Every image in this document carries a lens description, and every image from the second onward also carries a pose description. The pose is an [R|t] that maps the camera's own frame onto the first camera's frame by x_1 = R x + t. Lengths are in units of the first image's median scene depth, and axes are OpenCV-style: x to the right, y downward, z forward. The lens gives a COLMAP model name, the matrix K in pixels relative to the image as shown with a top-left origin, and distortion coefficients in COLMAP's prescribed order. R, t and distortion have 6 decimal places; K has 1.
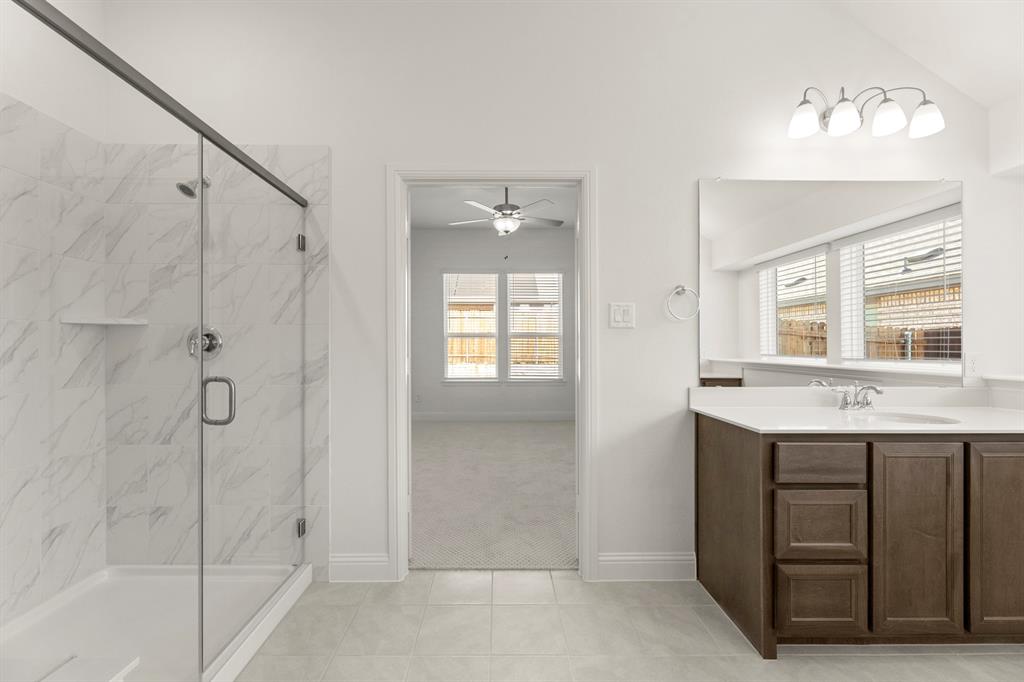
lens RADIAL K [[406.9, 0, 512.0], [0, 406.9, 341.0], [0, 0, 1]] dist [-0.000064, 0.000040]
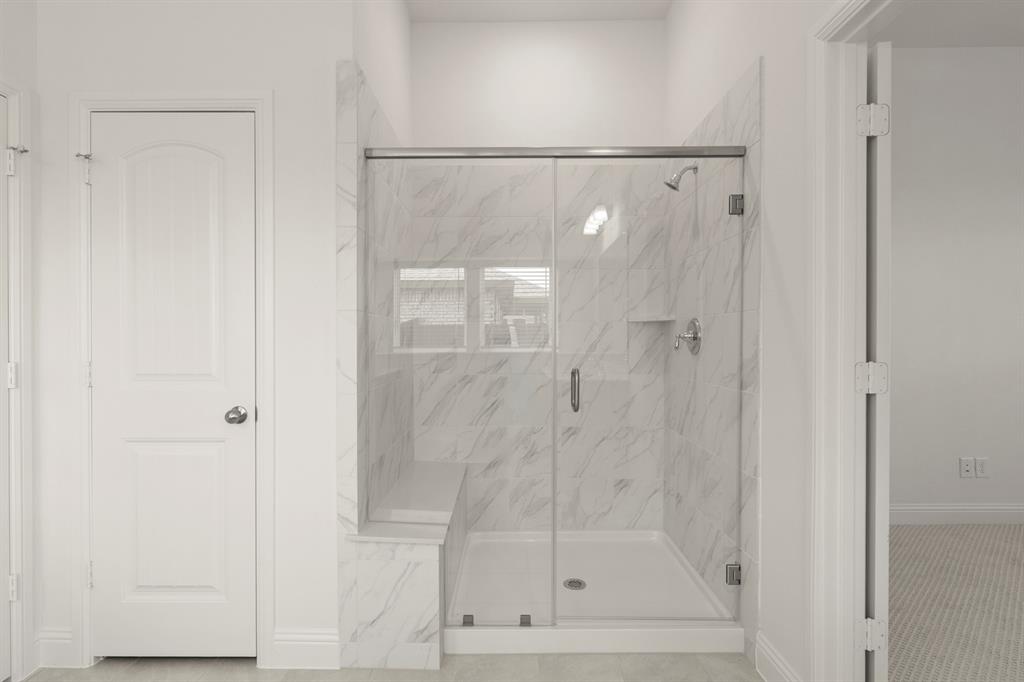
lens RADIAL K [[525.5, 0, 512.0], [0, 525.5, 341.0], [0, 0, 1]] dist [-0.001735, -0.000059]
pose [[-0.038406, 0.002366, -0.999259, 0.507699], [0.019693, 0.999805, 0.001611, 0.005115], [0.999068, -0.019617, -0.038445, 0.637309]]
